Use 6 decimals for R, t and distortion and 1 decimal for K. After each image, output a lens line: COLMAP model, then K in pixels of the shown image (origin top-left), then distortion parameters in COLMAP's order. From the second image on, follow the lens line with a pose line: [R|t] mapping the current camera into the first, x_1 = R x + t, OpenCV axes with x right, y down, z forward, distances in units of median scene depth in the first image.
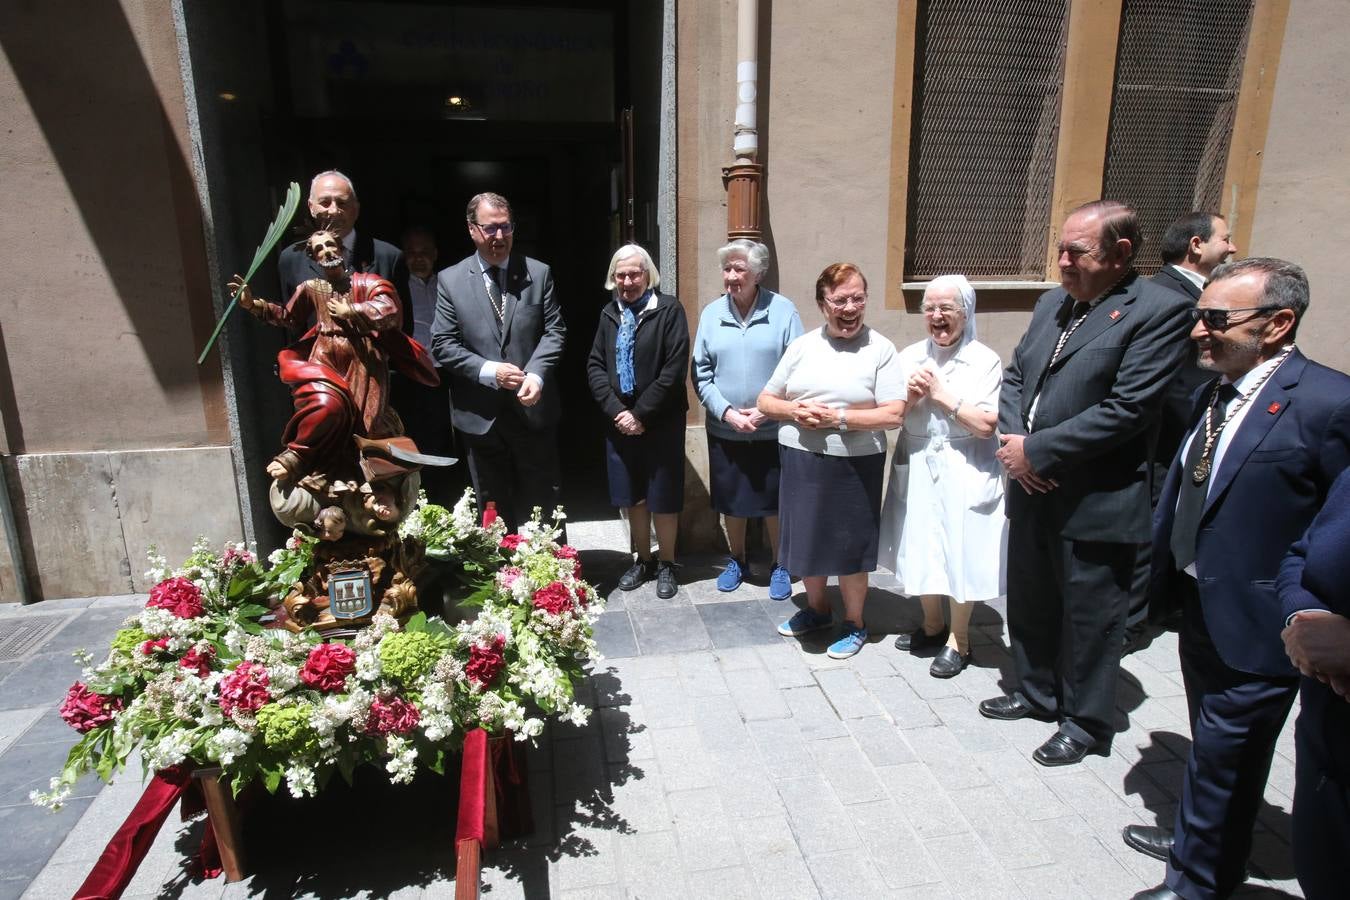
lens RADIAL K [[812.8, 0, 664.5], [0, 812.8, 443.0], [0, 0, 1]] dist [-0.021049, 0.003519]
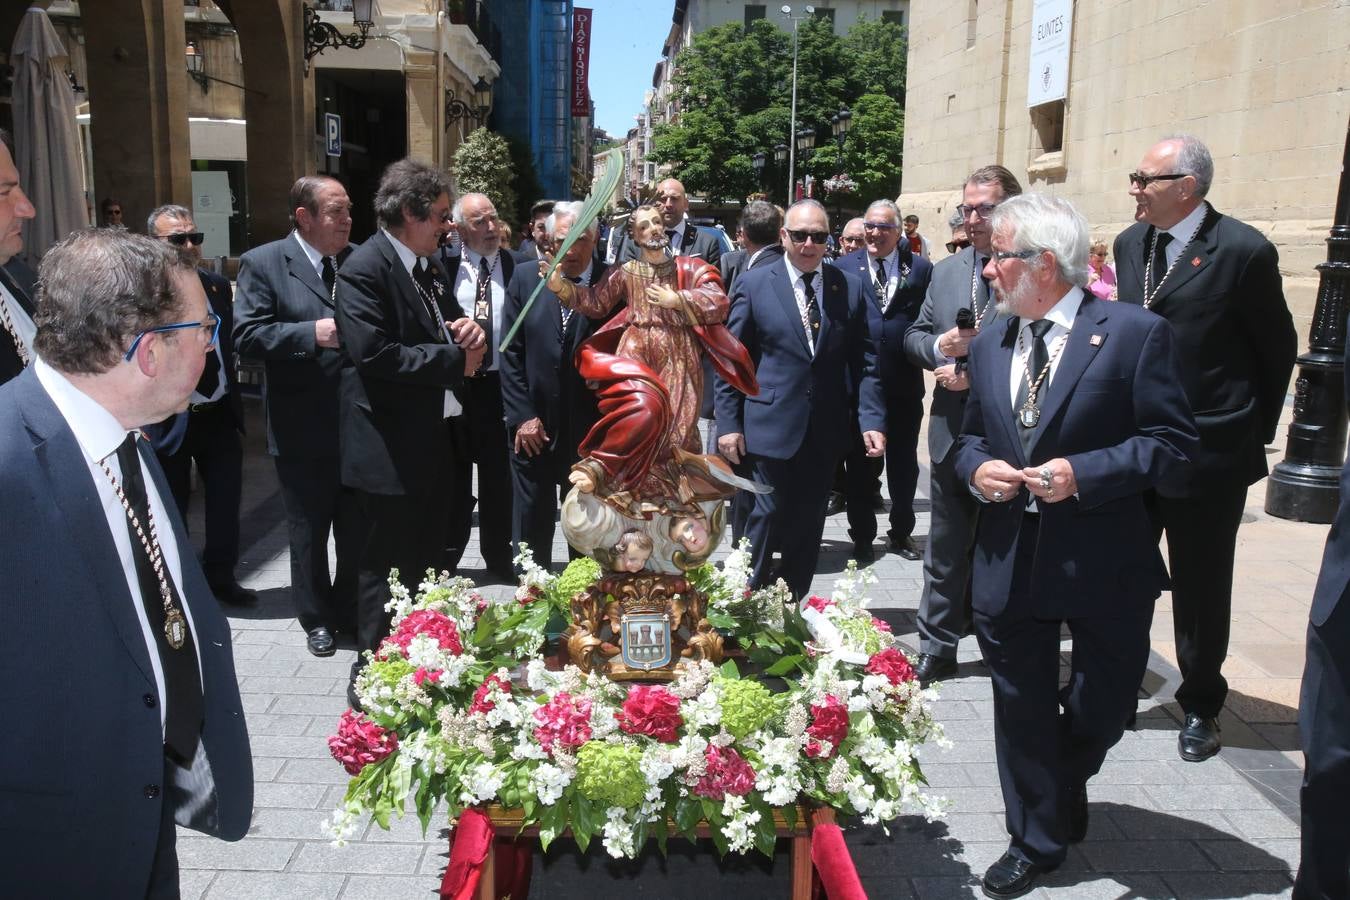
lens RADIAL K [[1283.3, 0, 666.3], [0, 1283.3, 452.8], [0, 0, 1]] dist [-0.022356, 0.161720]
pose [[0.990712, 0.055181, -0.124280, -0.225087], [-0.066234, 0.994036, -0.086638, 0.114067], [0.118758, 0.094065, 0.988458, -0.312807]]
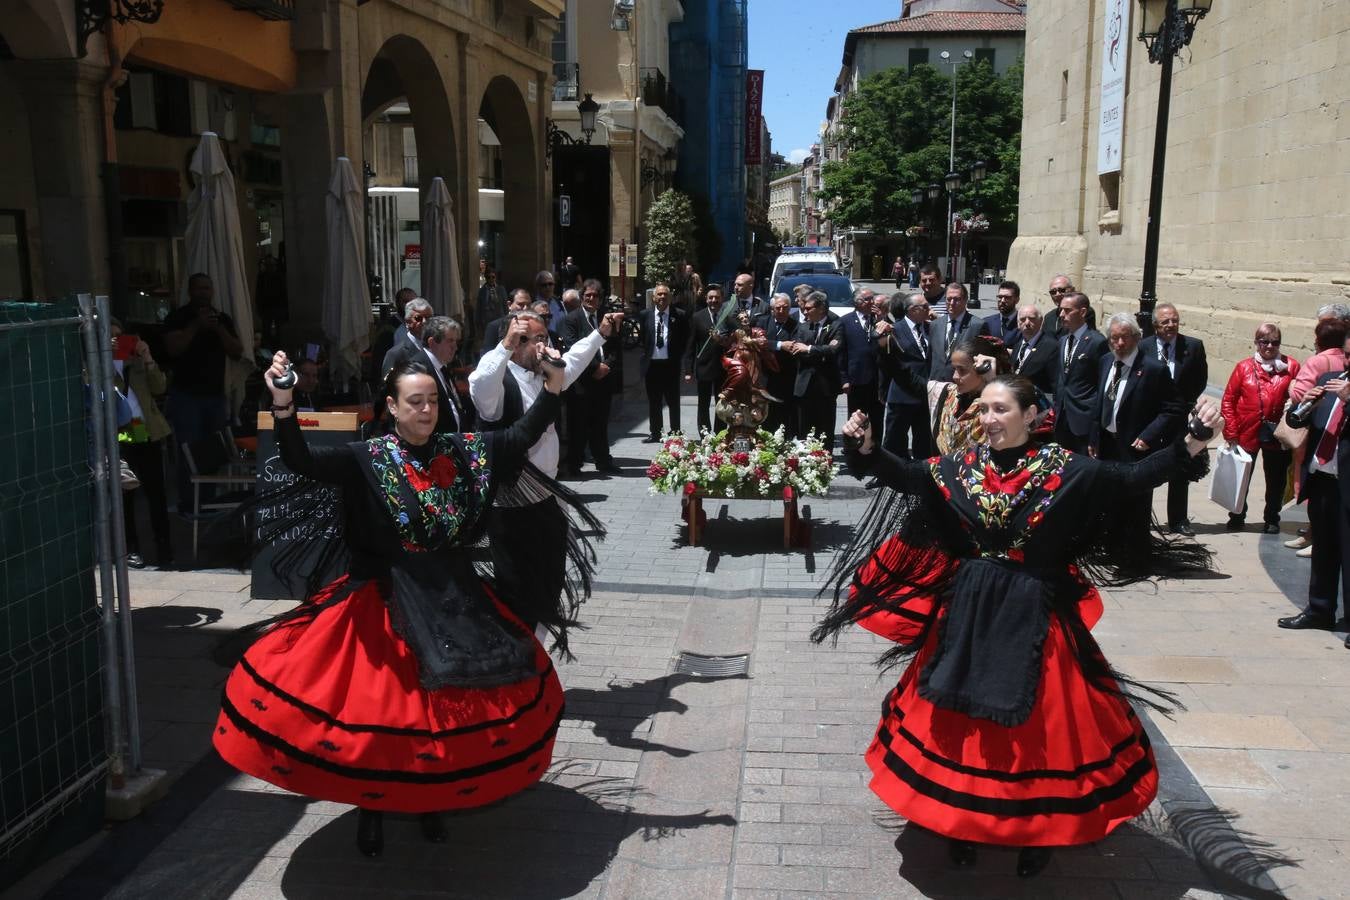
lens RADIAL K [[1283.3, 0, 666.3], [0, 1283.3, 452.8], [0, 0, 1]] dist [-0.022356, 0.161720]
pose [[0.963778, 0.055356, -0.260899, 0.494170], [-0.082387, 0.992173, -0.093831, 0.650466], [0.253663, 0.111927, 0.960795, -3.240231]]
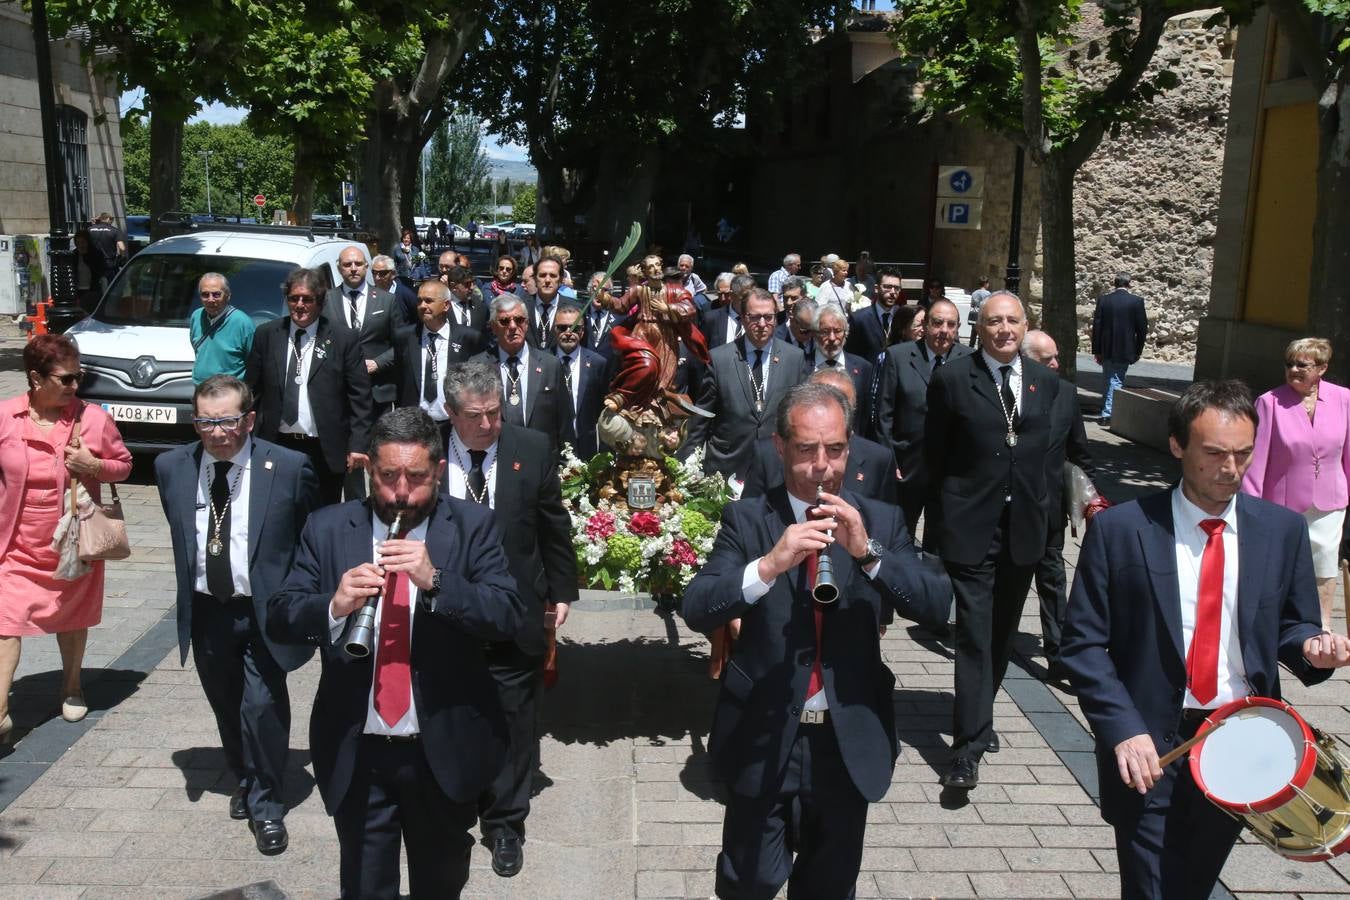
lens RADIAL K [[1283.3, 0, 666.3], [0, 1283.3, 452.8], [0, 0, 1]] dist [-0.022356, 0.161720]
pose [[0.990384, 0.103360, -0.091958, -0.135430], [-0.108755, 0.992506, -0.055718, 0.251047], [0.085510, 0.065183, 0.994203, -1.436362]]
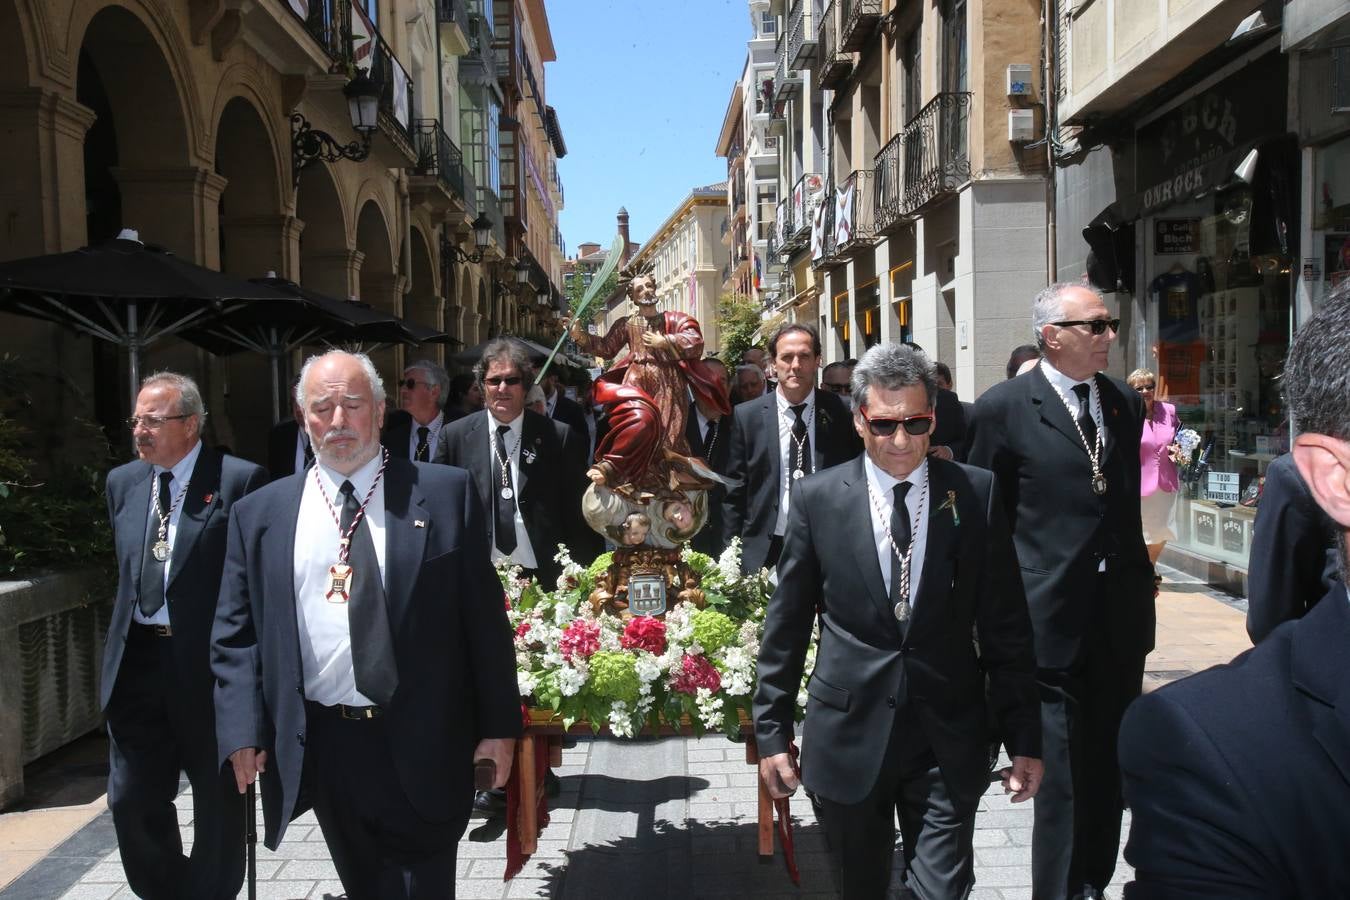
lens RADIAL K [[1283.3, 0, 666.3], [0, 1283.3, 452.8], [0, 0, 1]] dist [-0.022356, 0.161720]
pose [[0.981539, 0.014367, -0.190721, -0.037424], [-0.048570, 0.983210, -0.175895, 0.312823], [0.184992, 0.181911, 0.965757, -0.725948]]
